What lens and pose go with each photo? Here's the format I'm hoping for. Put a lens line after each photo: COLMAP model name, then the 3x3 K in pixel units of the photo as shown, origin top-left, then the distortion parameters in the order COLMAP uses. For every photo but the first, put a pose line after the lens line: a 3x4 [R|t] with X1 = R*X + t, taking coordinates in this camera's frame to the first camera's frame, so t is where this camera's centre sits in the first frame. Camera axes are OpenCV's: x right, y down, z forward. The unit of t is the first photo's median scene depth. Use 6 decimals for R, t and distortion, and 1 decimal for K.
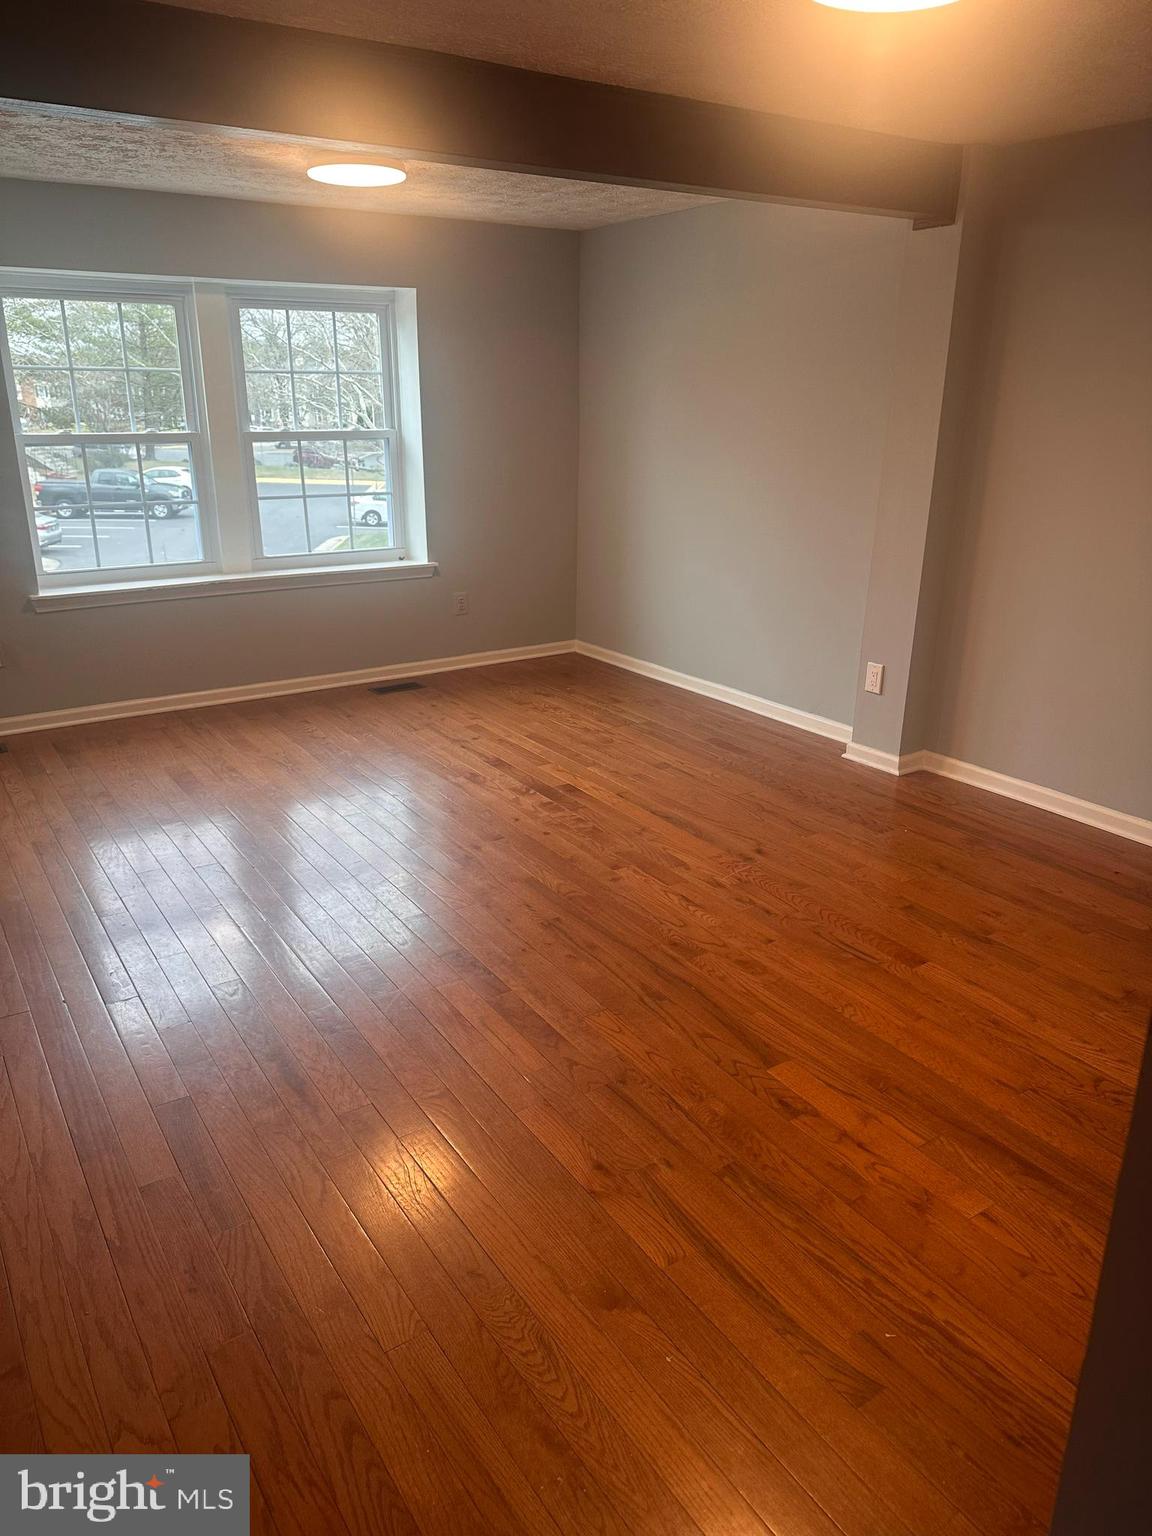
lens RADIAL K [[1071.8, 0, 576.0], [0, 1071.8, 768.0], [0, 0, 1]] dist [0.168624, -0.273380]
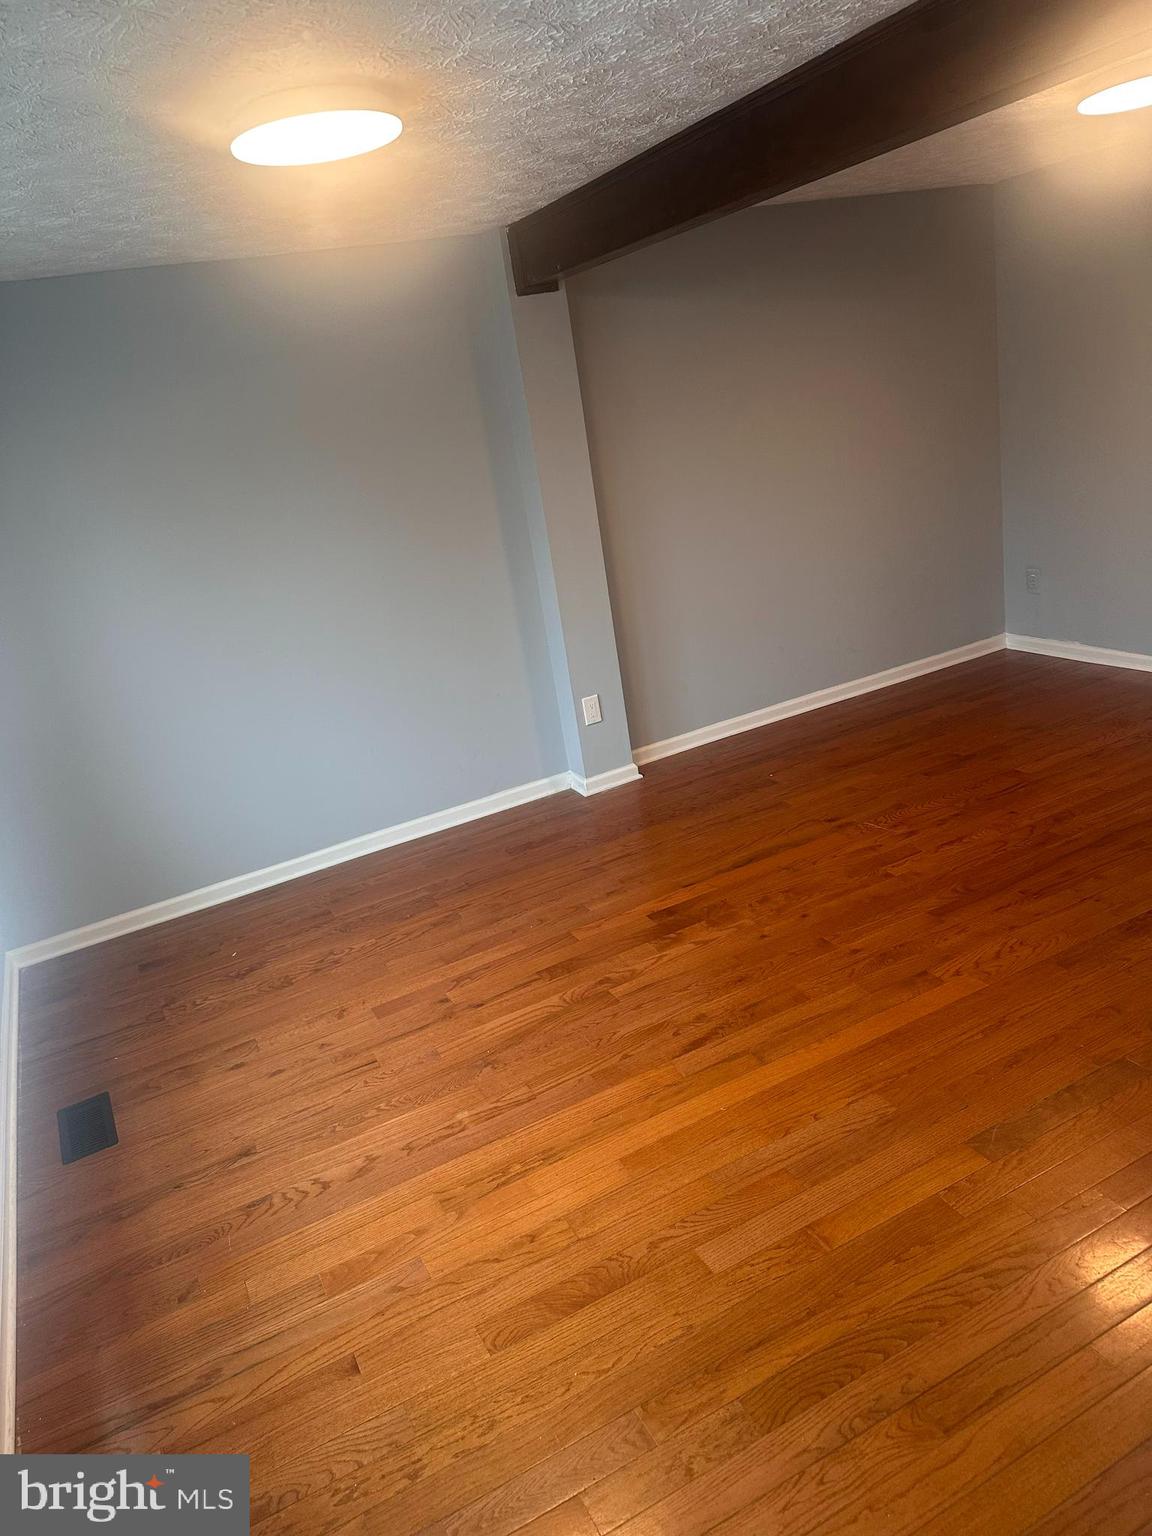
lens RADIAL K [[1073.5, 0, 576.7], [0, 1073.5, 780.7], [0, 0, 1]] dist [0.134918, -0.186908]
pose [[0.110853, -0.351483, 0.929608, -0.789409], [0.470447, 0.842497, 0.262447, -0.334126], [-0.875438, 0.408238, 0.258748, 0.840434]]
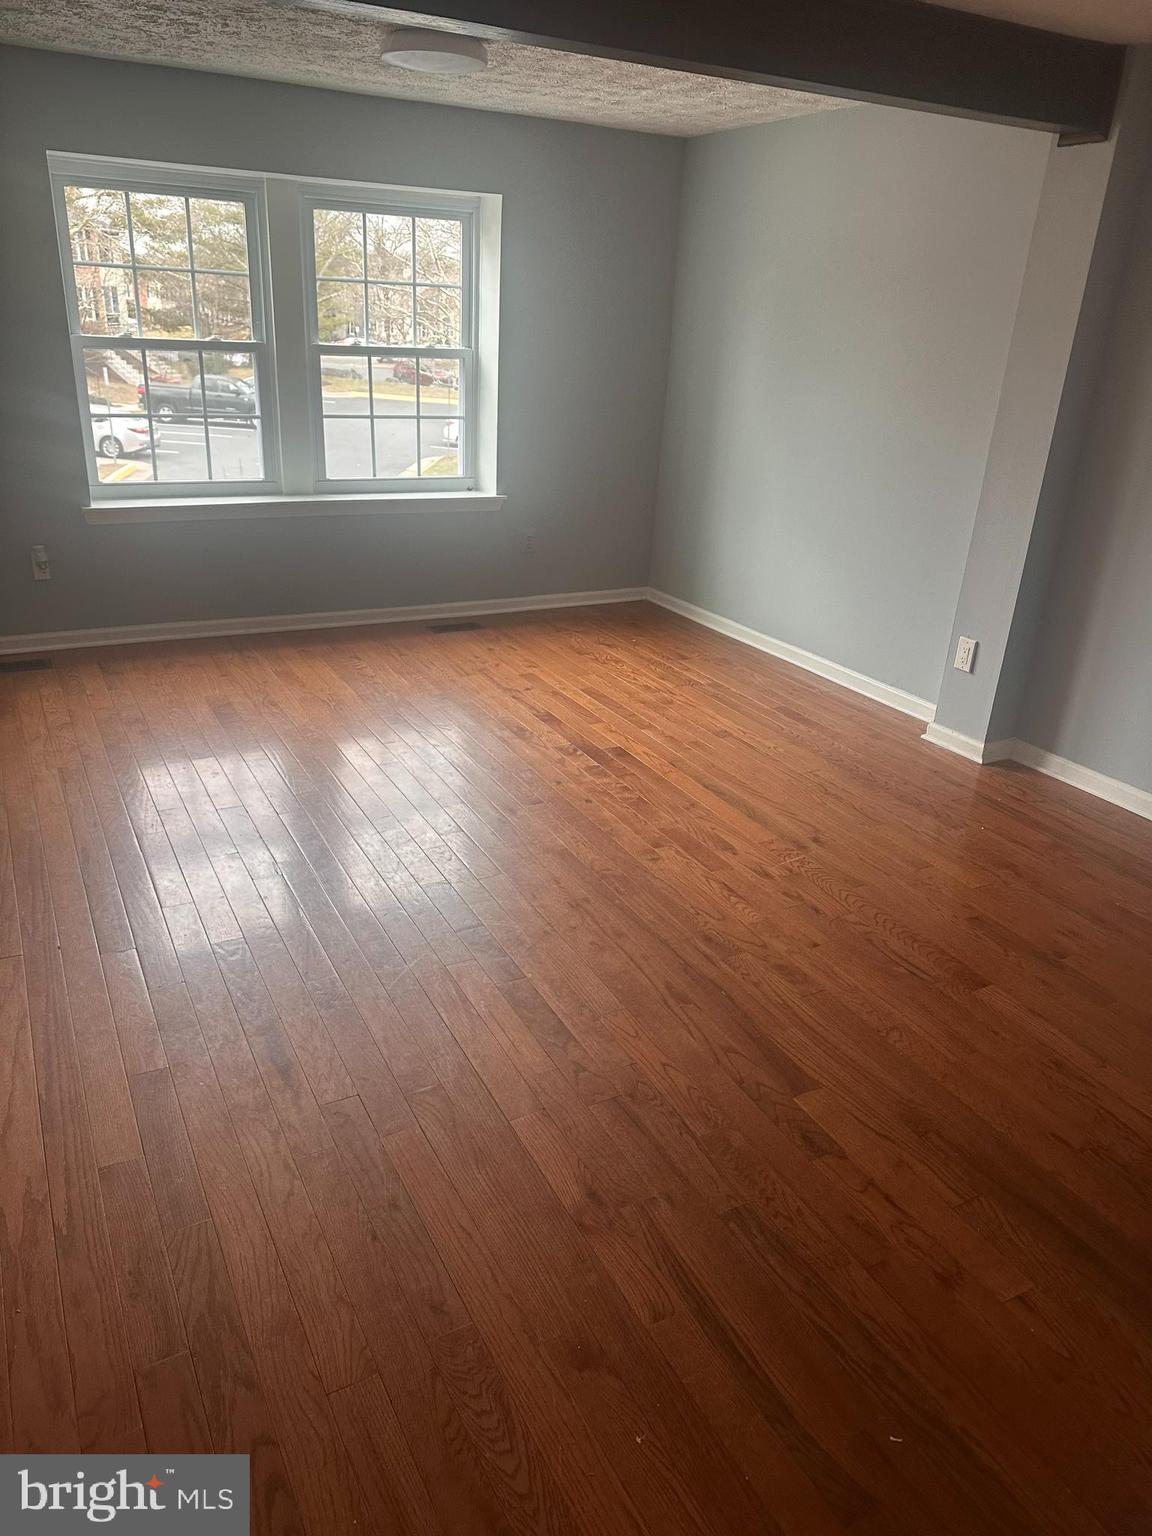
lens RADIAL K [[1073.5, 0, 576.7], [0, 1073.5, 780.7], [0, 0, 1]] dist [0.134918, -0.186908]
pose [[0.994655, 0.077811, -0.067871, 0.023355], [-0.072846, 0.994683, 0.072802, -0.022691], [0.073175, -0.067469, 0.995034, 0.065827]]
